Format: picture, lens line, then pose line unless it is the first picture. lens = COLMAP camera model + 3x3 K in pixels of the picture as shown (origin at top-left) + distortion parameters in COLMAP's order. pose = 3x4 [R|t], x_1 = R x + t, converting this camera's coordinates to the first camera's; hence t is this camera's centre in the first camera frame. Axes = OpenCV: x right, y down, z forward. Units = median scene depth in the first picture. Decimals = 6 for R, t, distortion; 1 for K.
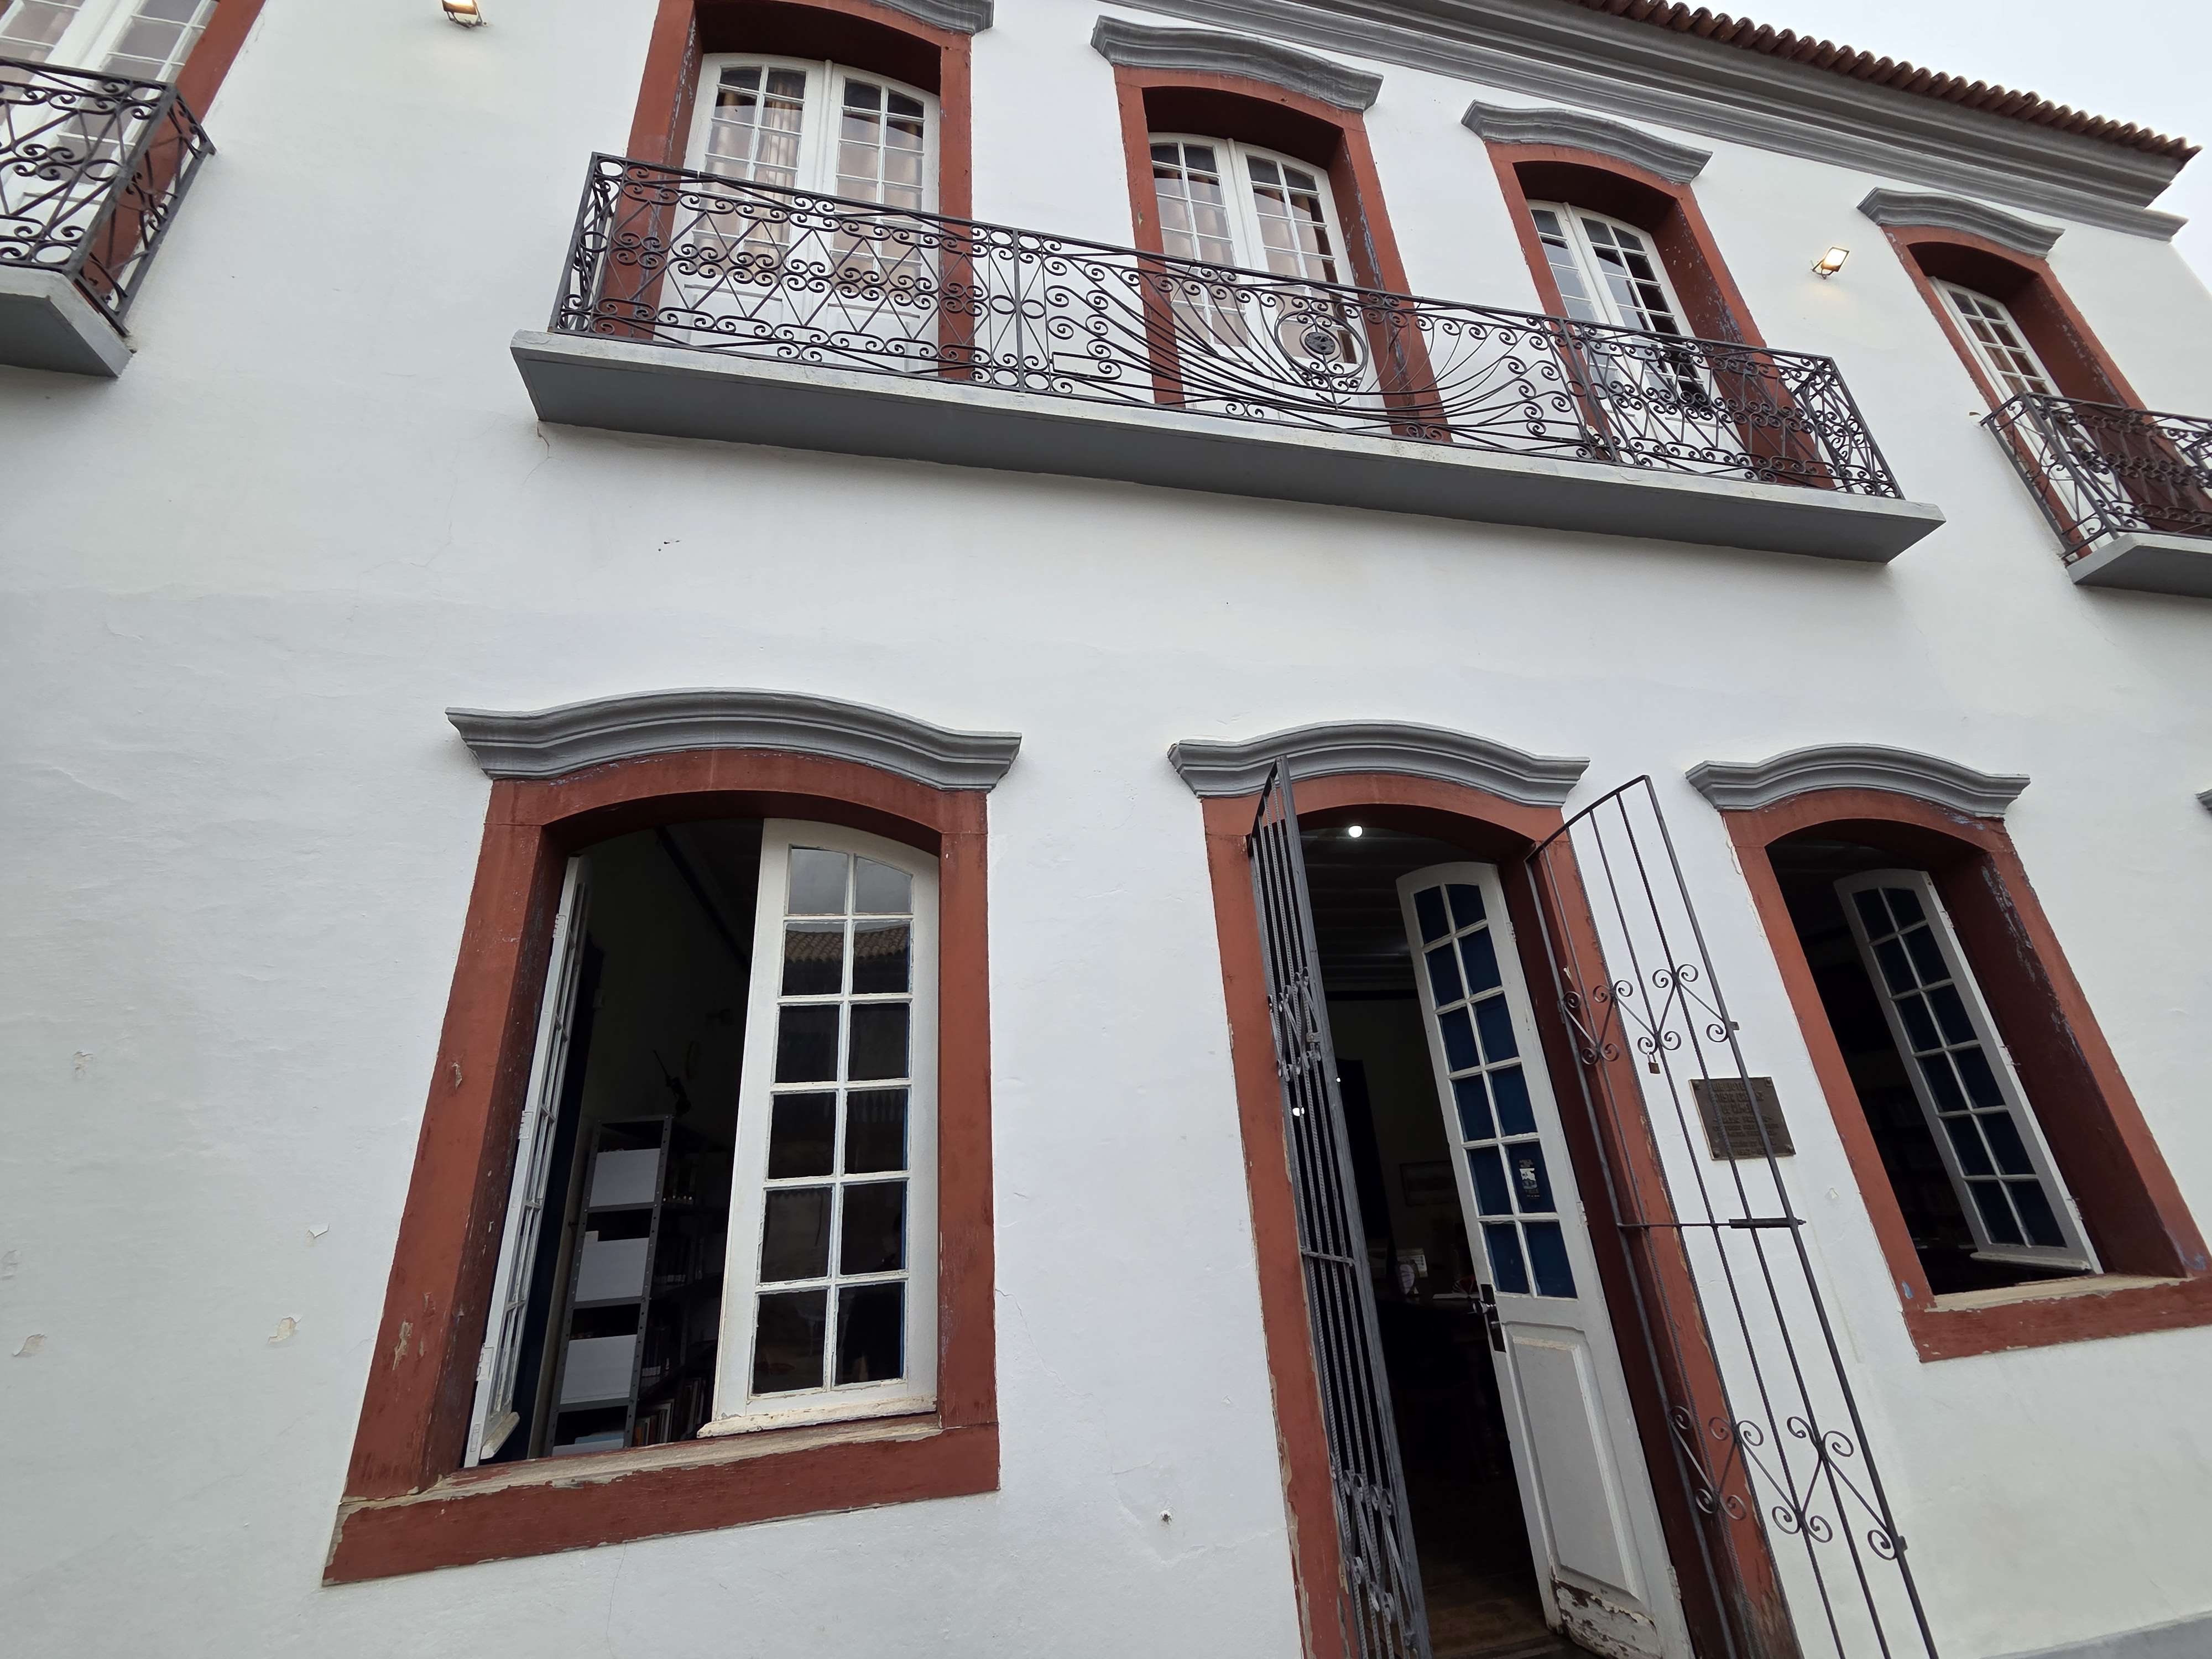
lens RADIAL K [[878.7, 0, 1106.0], [0, 878.7, 829.5], [0, 0, 1]] dist [-0.000162, -0.000106]
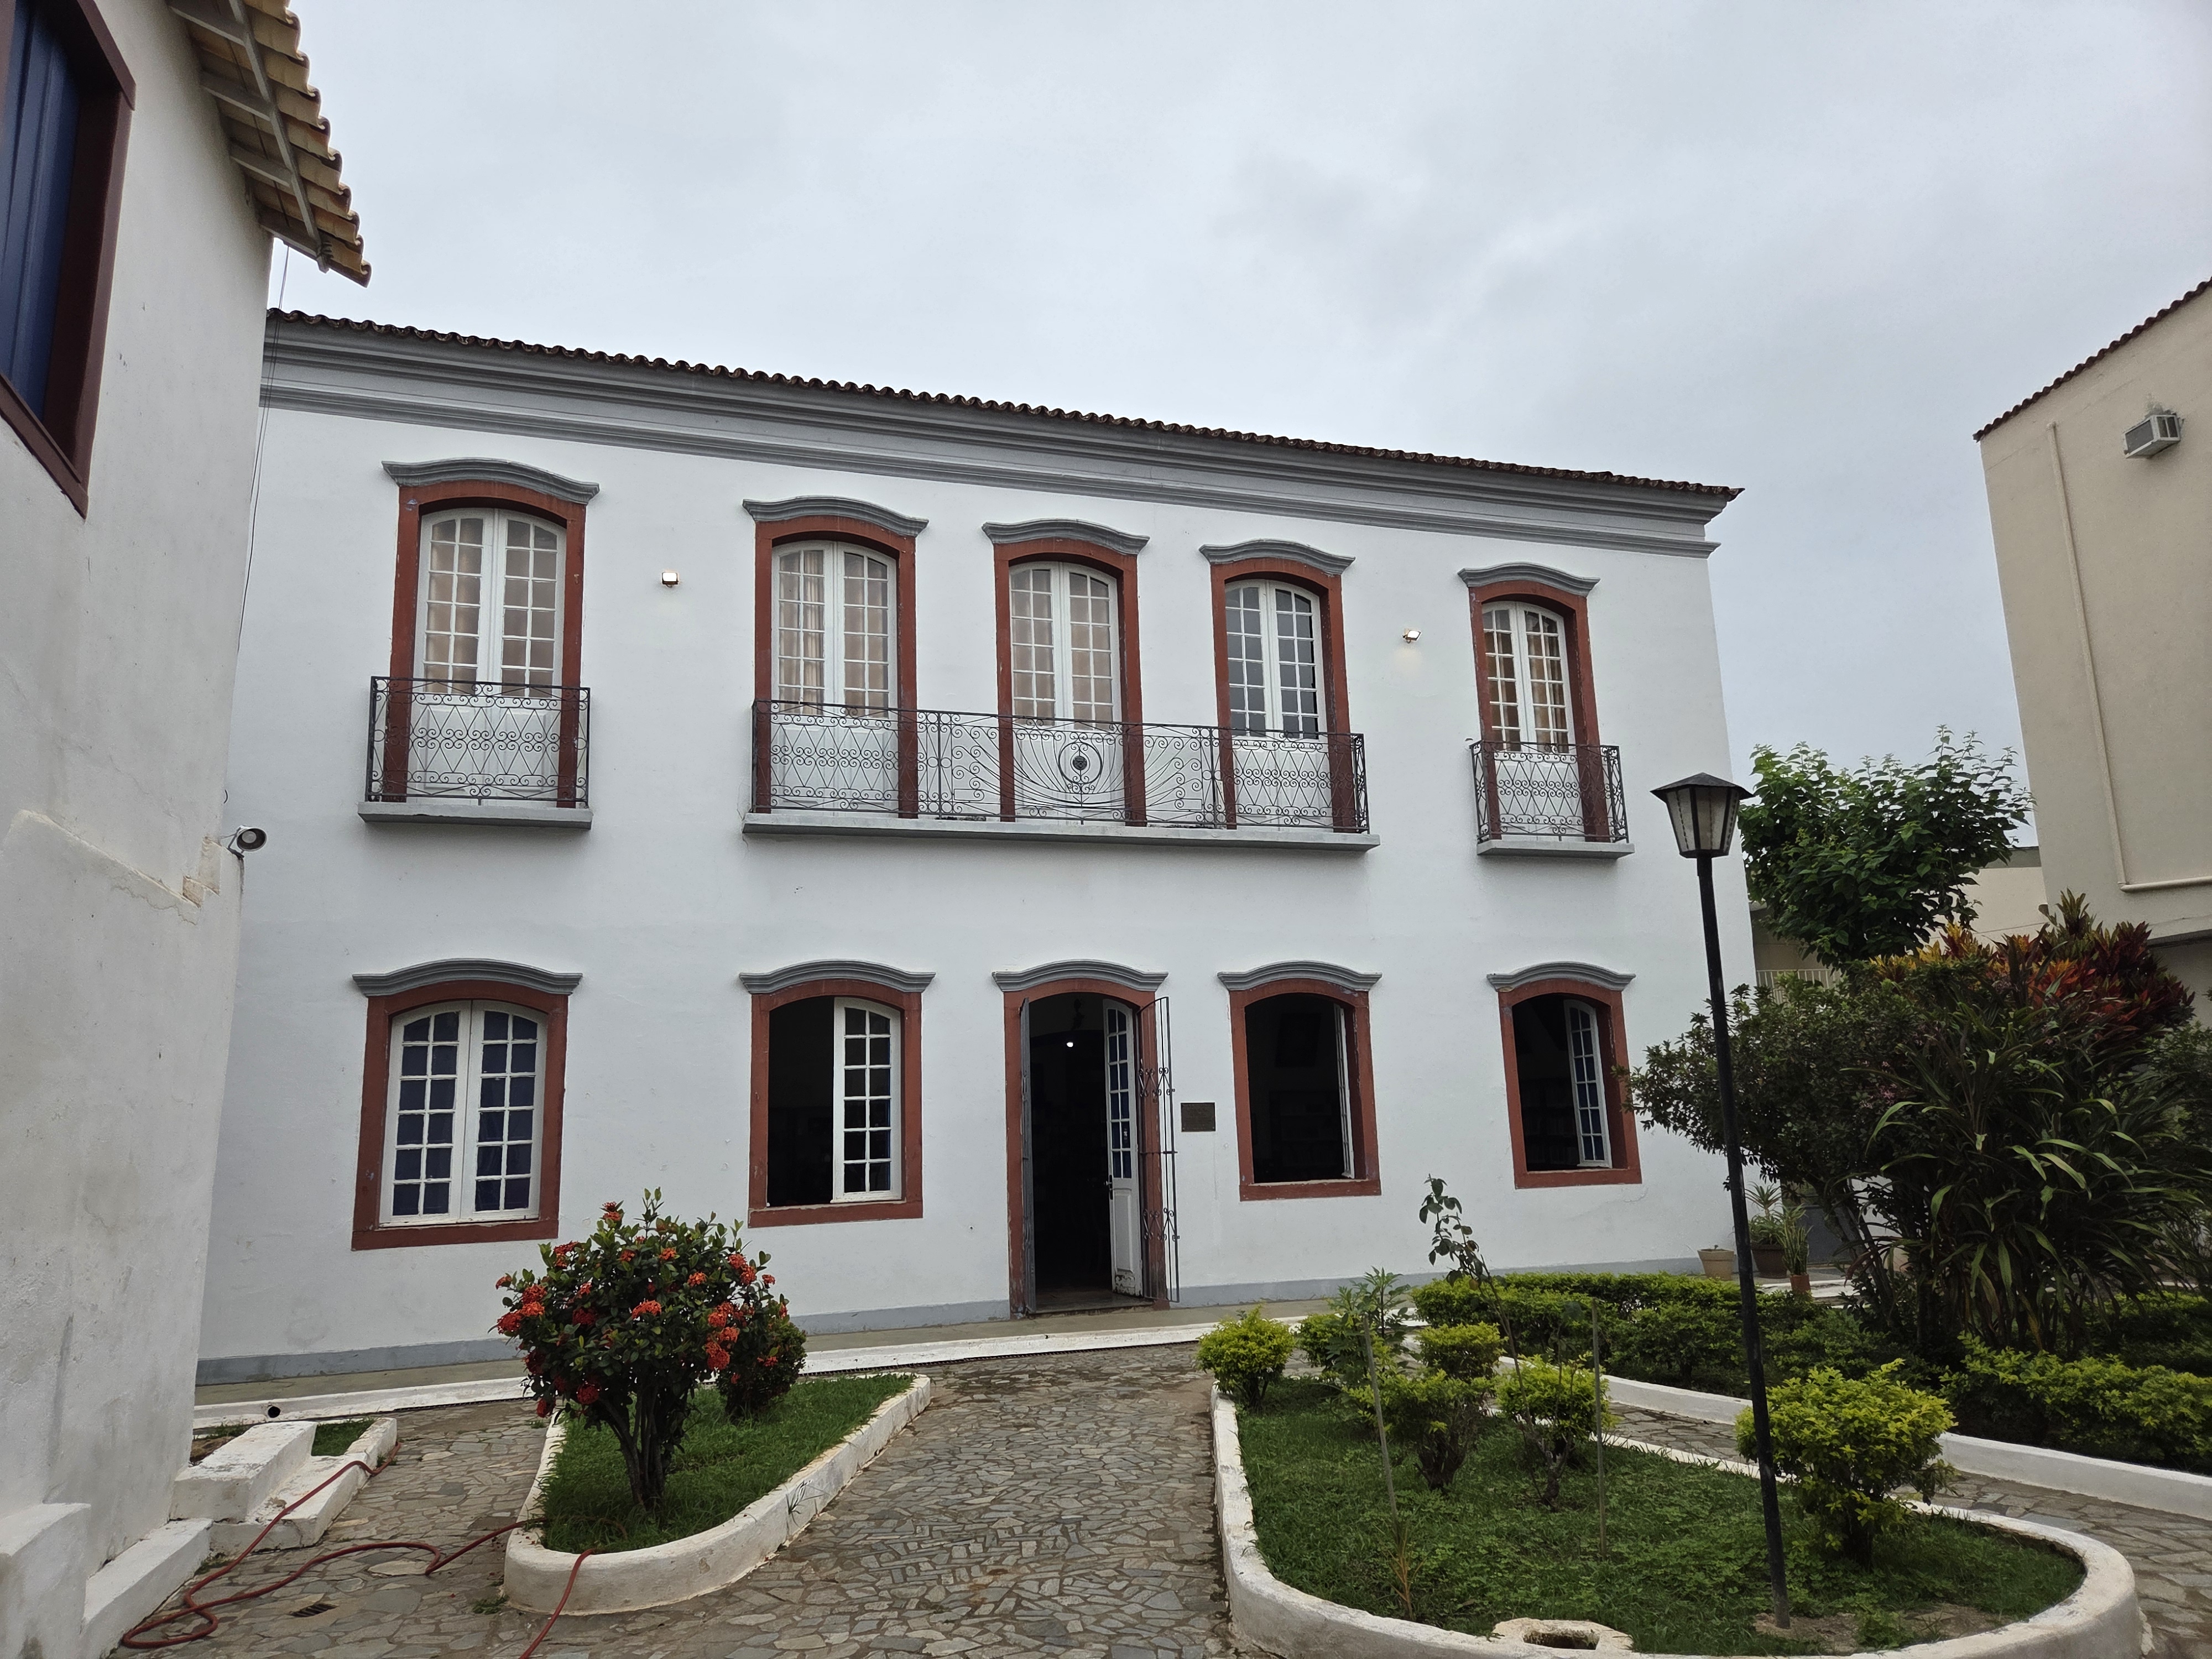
lens RADIAL K [[1460.3, 0, 1106.0], [0, 1460.3, 829.5], [0, 0, 1]] dist [0.063331, 0.000101]
pose [[0.994981, 0.052343, 0.085277, 0.016644], [-0.068081, 0.978712, 0.193617, -1.375126], [-0.073327, -0.198451, 0.977364, -3.167861]]
